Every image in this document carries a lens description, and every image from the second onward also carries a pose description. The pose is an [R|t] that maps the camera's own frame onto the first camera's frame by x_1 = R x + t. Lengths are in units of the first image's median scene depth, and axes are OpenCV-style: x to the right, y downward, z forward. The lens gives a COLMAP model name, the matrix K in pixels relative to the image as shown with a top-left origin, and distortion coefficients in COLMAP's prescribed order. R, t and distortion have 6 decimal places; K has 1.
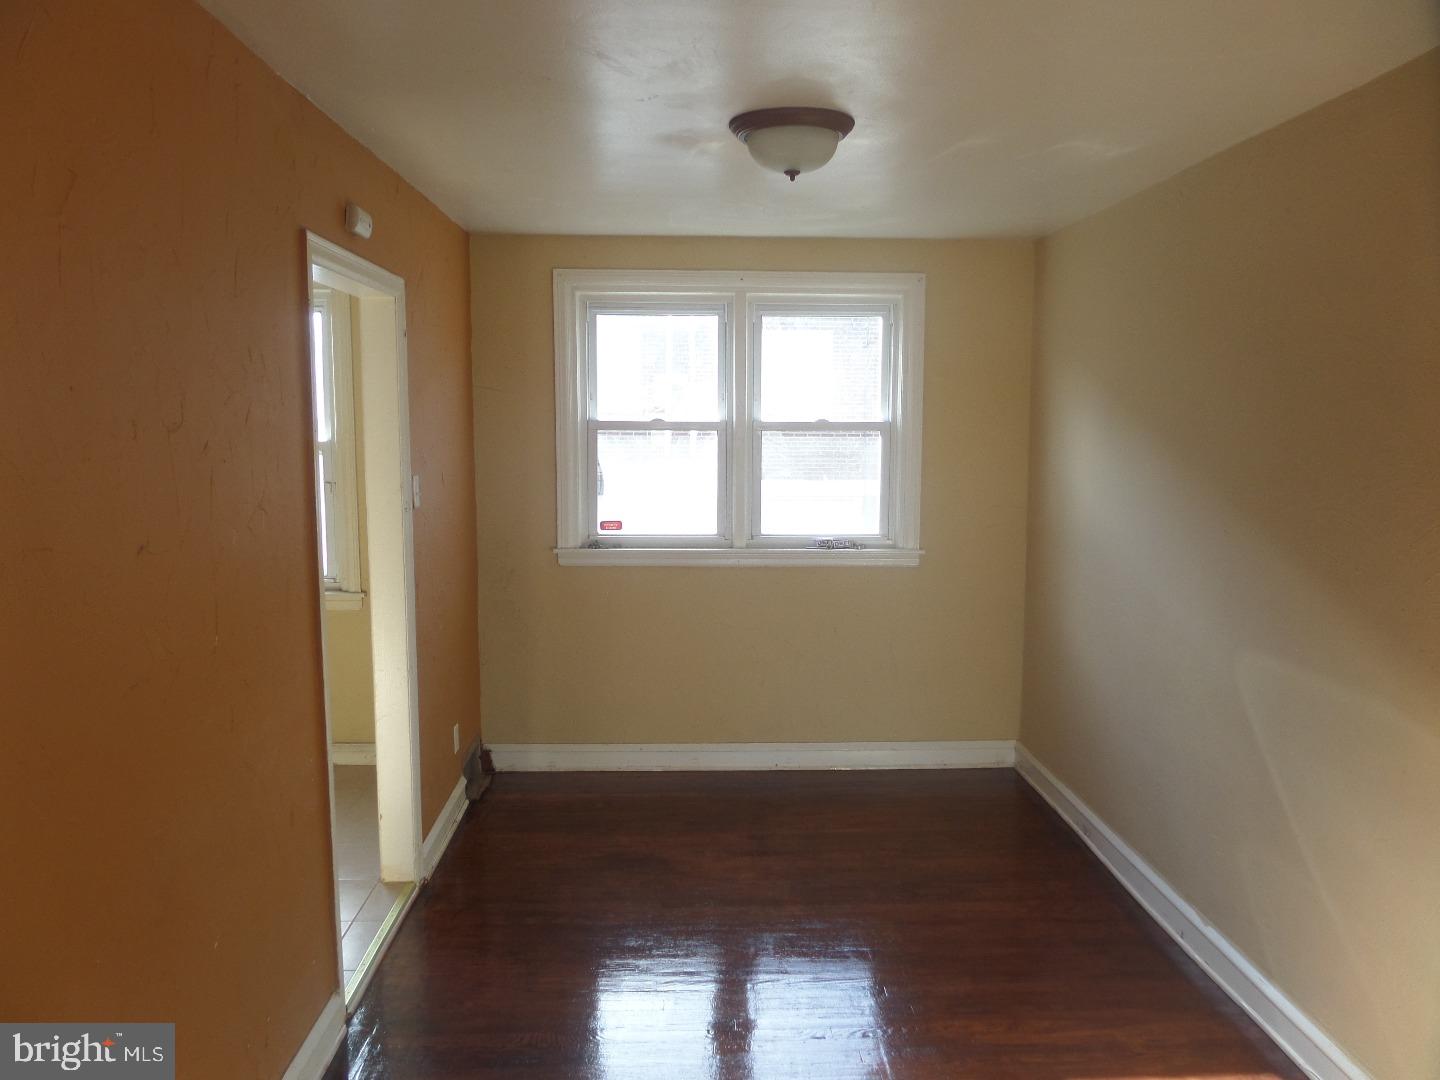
lens RADIAL K [[998.4, 0, 720.0], [0, 998.4, 540.0], [0, 0, 1]] dist [-0.000054, -0.001114]
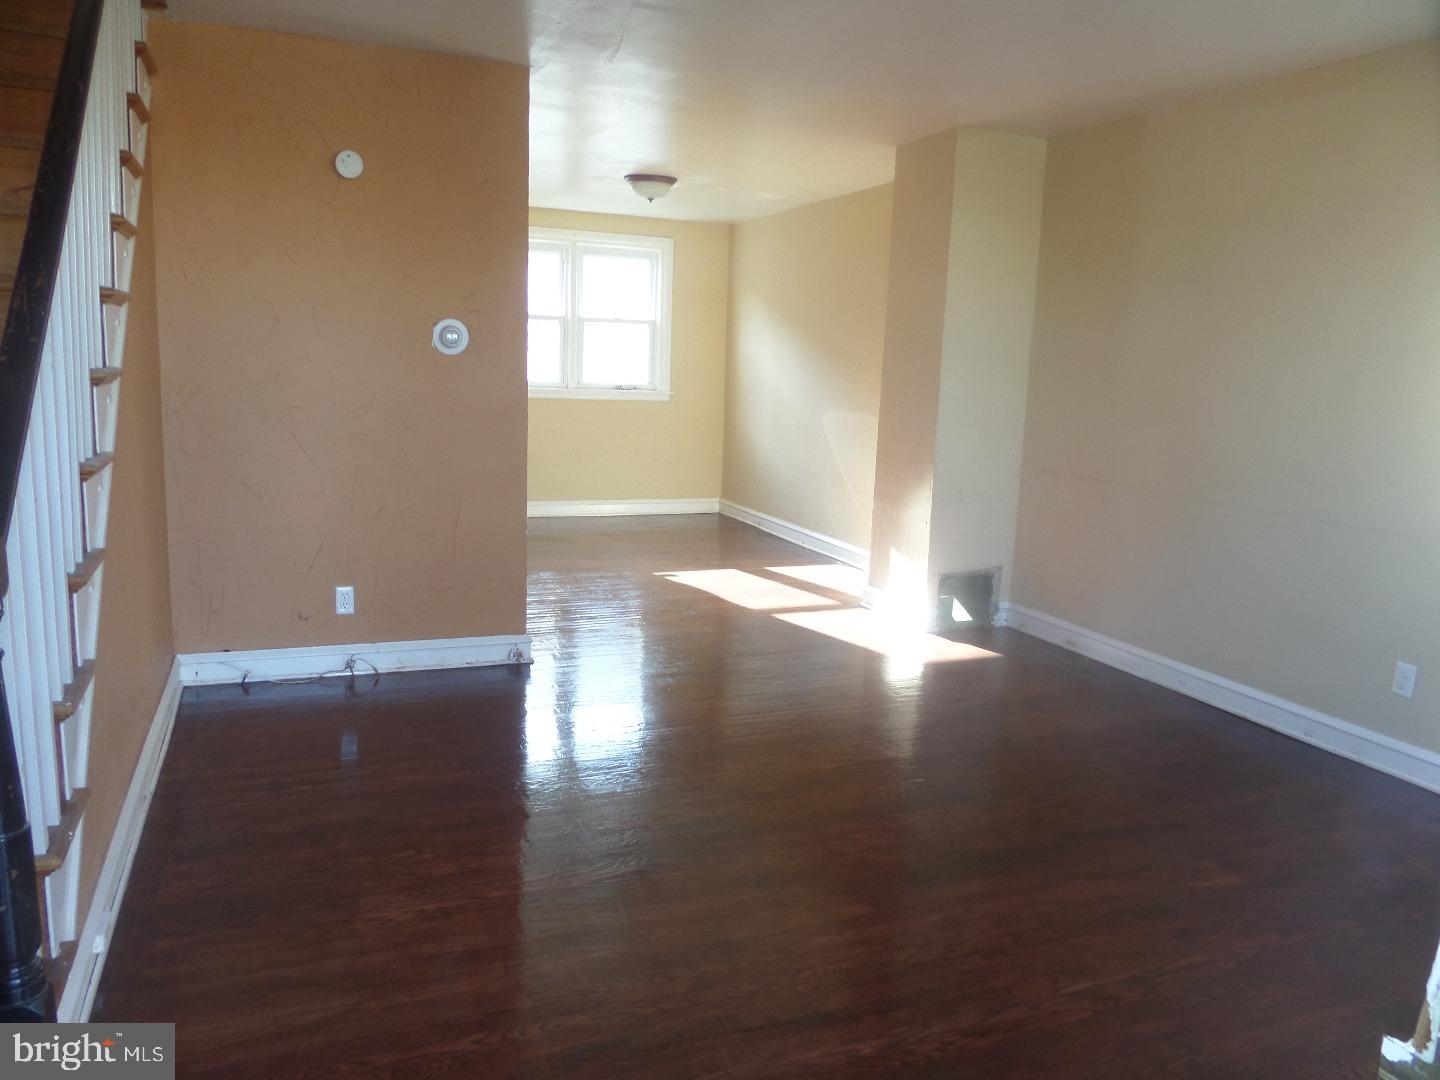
lens RADIAL K [[1049.1, 0, 720.0], [0, 1049.1, 540.0], [0, 0, 1]] dist [-0.000651, -0.000482]
pose [[0.939188, -0.026529, 0.342376, -0.376403], [0.013546, 0.999098, 0.040257, 0.204403], [-0.343135, -0.033171, 0.938700, -0.837873]]
